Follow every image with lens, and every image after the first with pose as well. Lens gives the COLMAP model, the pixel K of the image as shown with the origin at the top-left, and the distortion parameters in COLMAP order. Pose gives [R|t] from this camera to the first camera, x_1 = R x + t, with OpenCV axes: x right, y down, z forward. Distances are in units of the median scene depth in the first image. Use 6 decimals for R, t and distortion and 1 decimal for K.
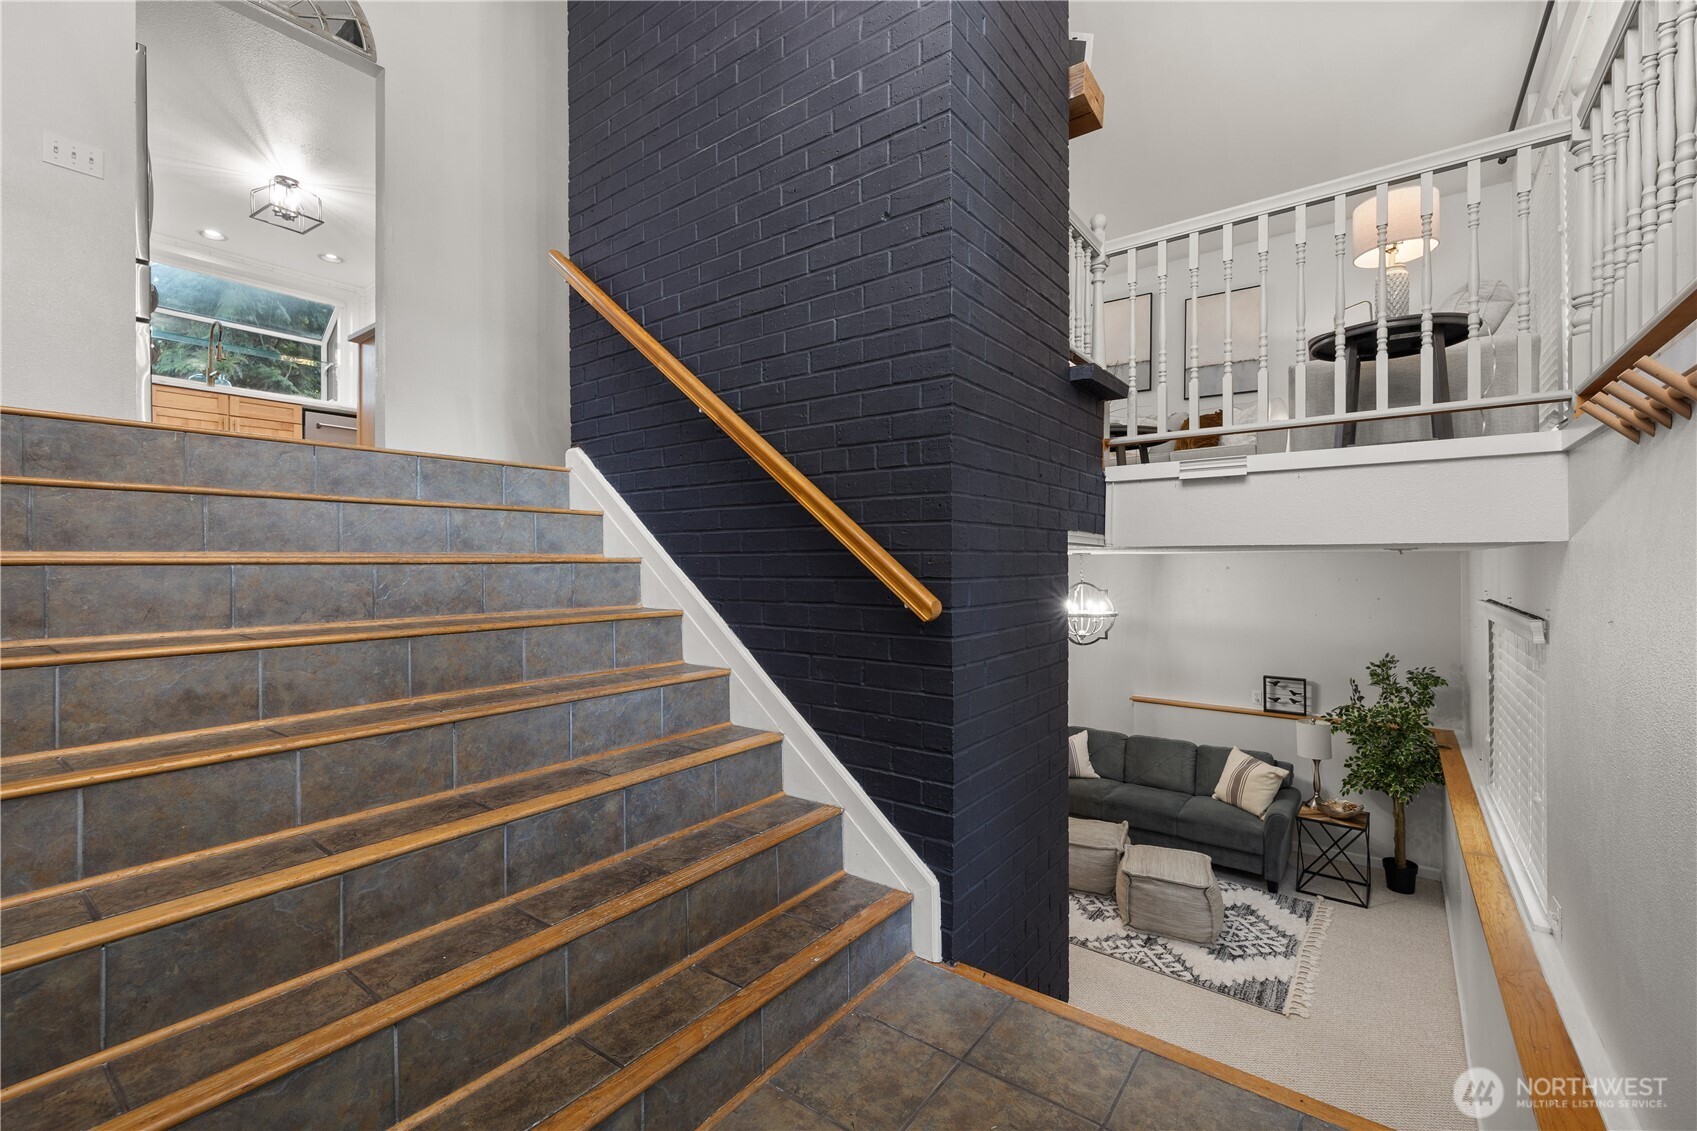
lens RADIAL K [[730.2, 0, 862.5], [0, 730.2, 559.8], [0, 0, 1]] dist [0.001299, -0.000727]
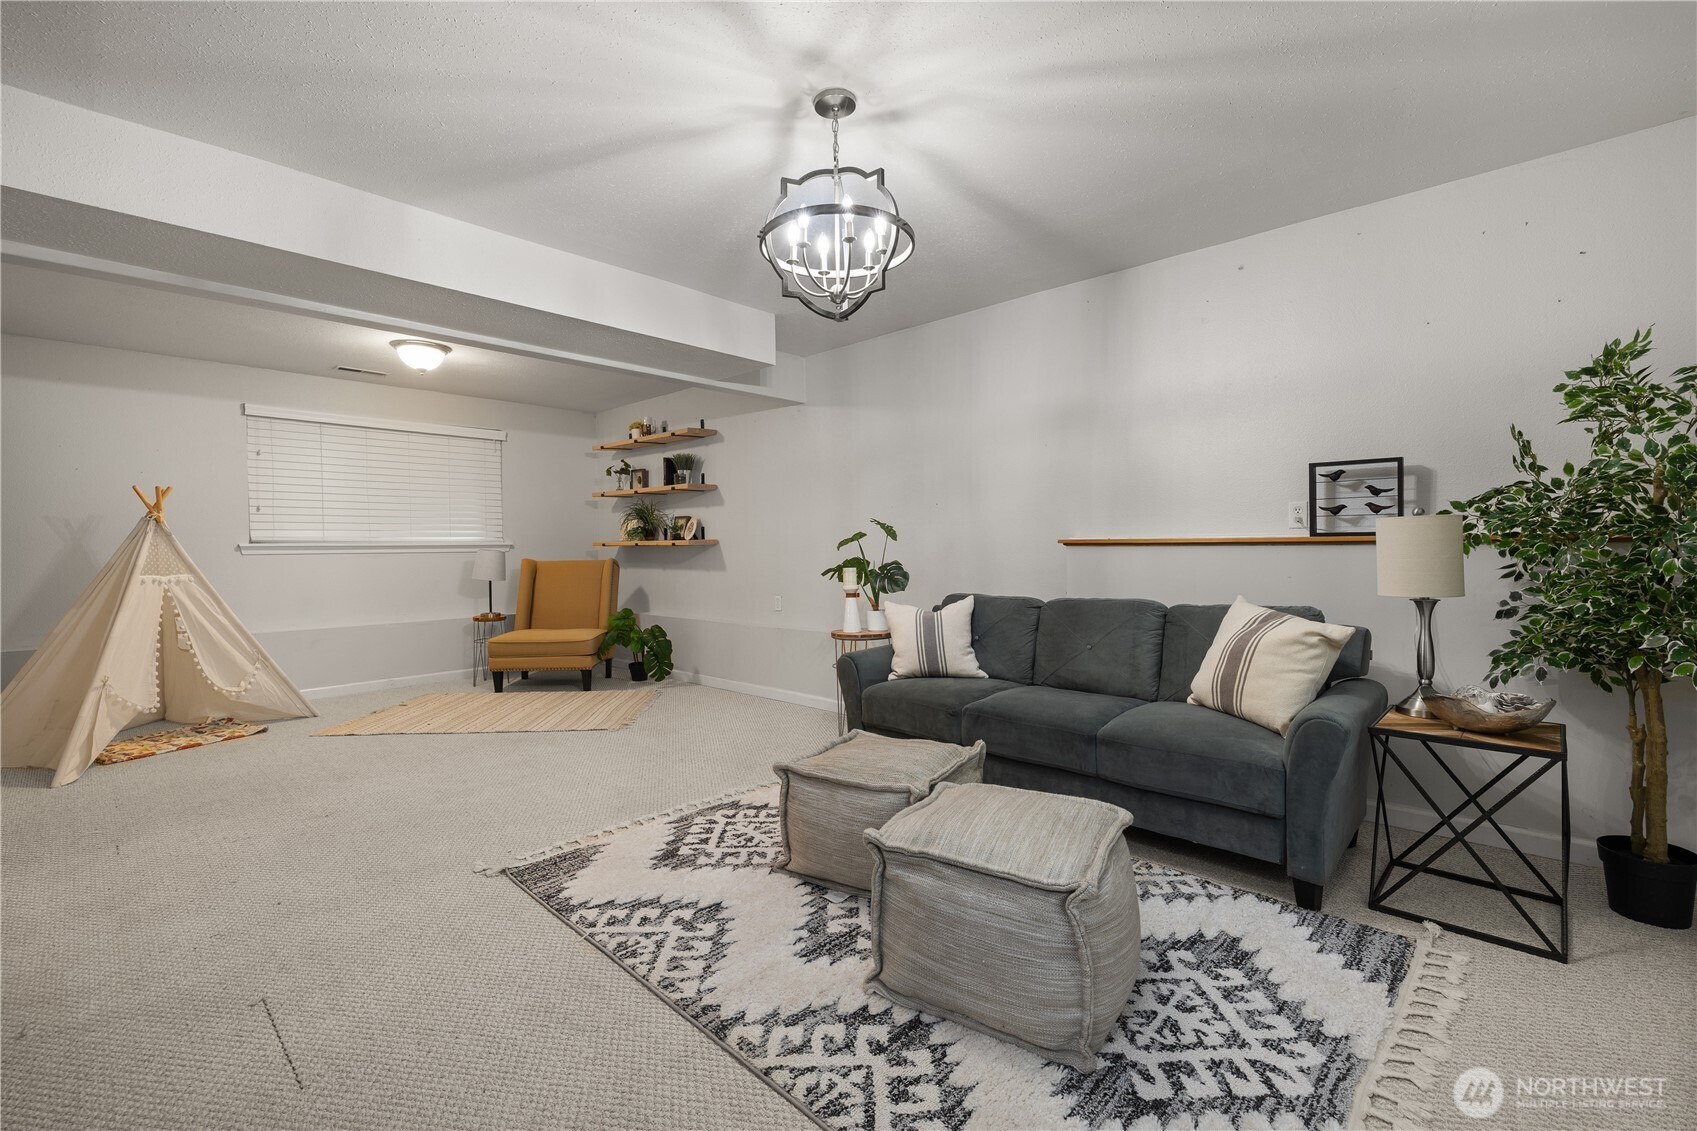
lens RADIAL K [[730.2, 0, 855.3], [0, 730.2, 566.5], [0, 0, 1]] dist [0.001299, -0.000727]
pose [[0.993753, -0.006173, -0.111431, 0.353618], [0.008912, 0.999670, 0.024105, 0.249097], [0.111245, -0.024947, 0.993480, 0.563999]]
